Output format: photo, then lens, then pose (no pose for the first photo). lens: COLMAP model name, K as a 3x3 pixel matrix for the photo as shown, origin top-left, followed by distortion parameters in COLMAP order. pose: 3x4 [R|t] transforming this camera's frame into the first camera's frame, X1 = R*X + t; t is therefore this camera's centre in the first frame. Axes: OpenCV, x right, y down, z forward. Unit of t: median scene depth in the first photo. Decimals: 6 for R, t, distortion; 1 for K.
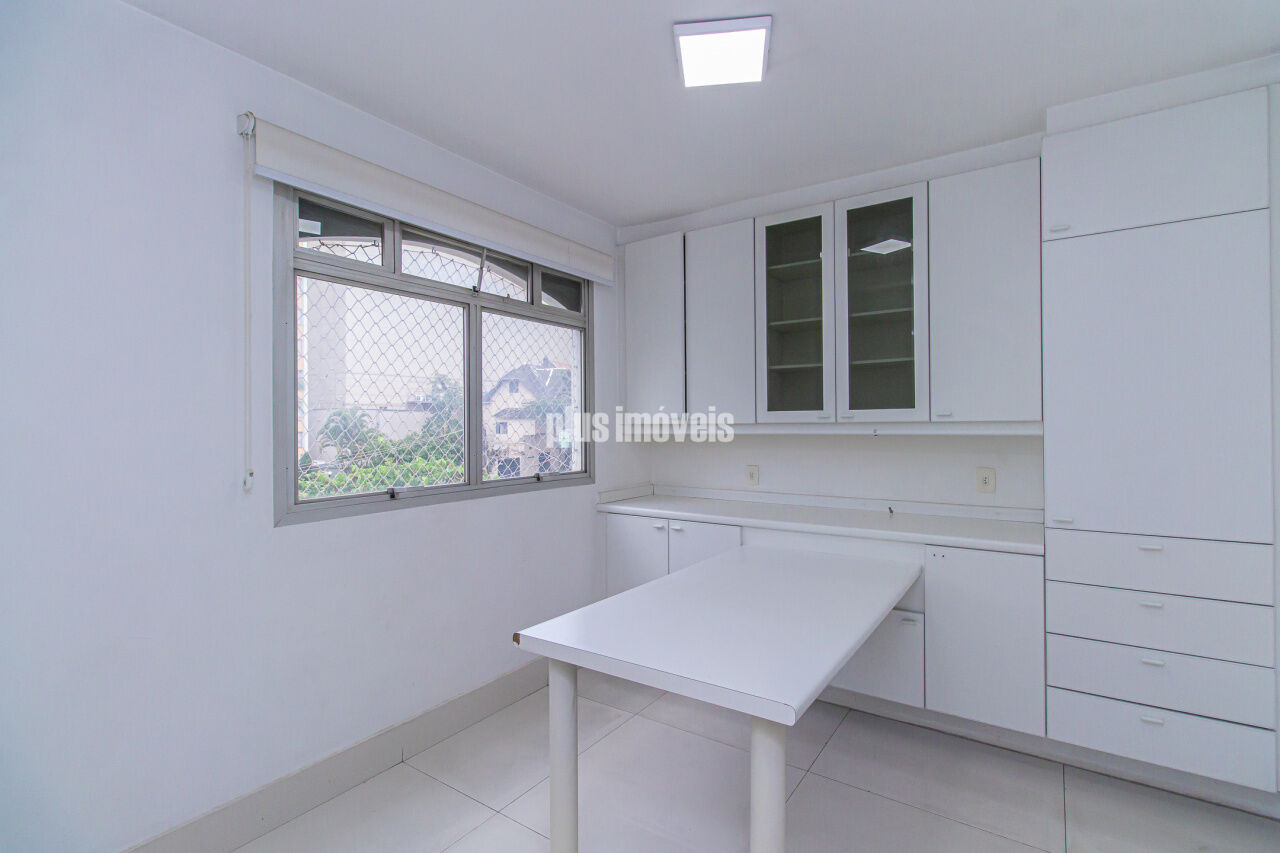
lens RADIAL K [[600.7, 0, 647.2], [0, 600.7, 421.5], [0, 0, 1]] dist [-0.000030, 0.002239]
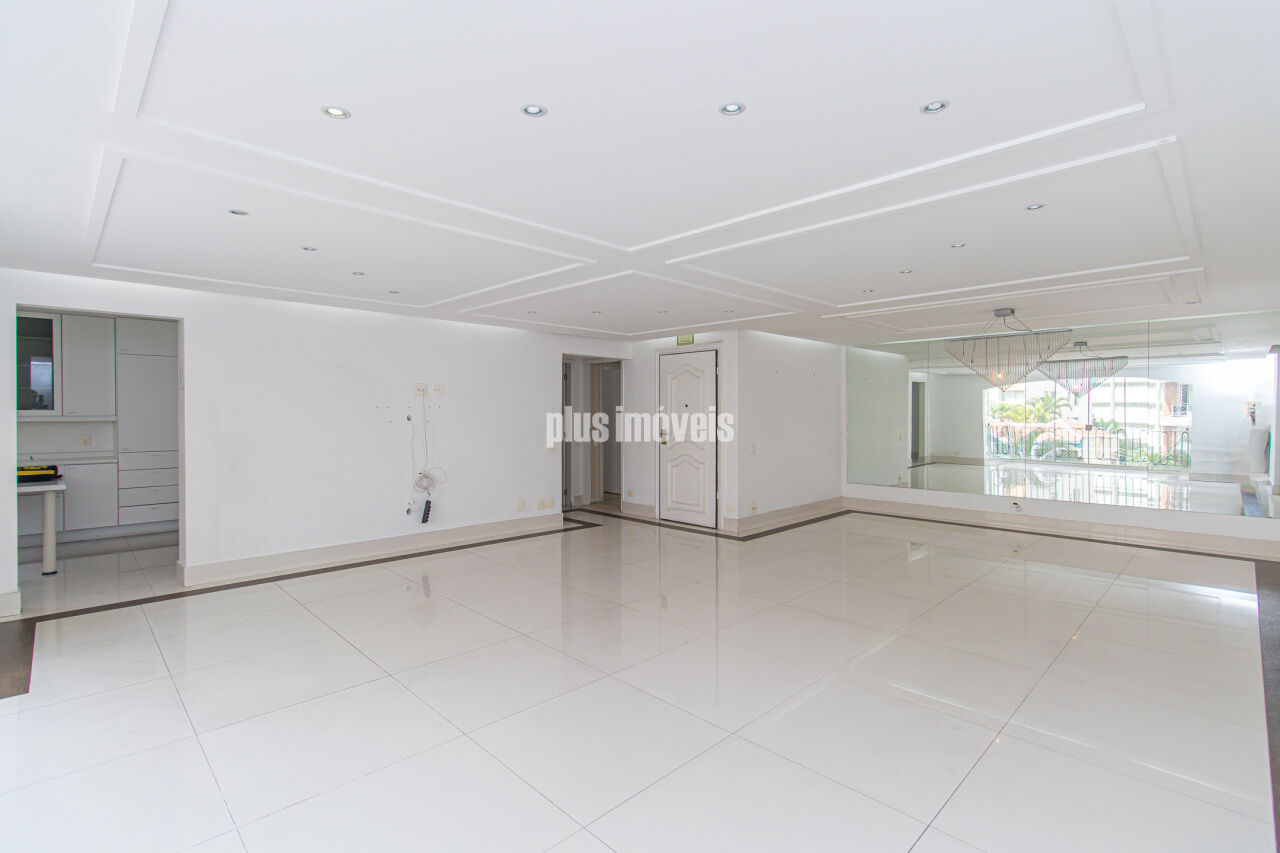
lens RADIAL K [[600.7, 0, 651.6], [0, 600.7, 418.5], [0, 0, 1]] dist [-0.000030, 0.002239]
pose [[0.196936, -0.004435, 0.980406, -1.286611], [-0.002547, 0.999984, 0.005035, -0.005606], [-0.980413, -0.003488, 0.196922, -1.605784]]
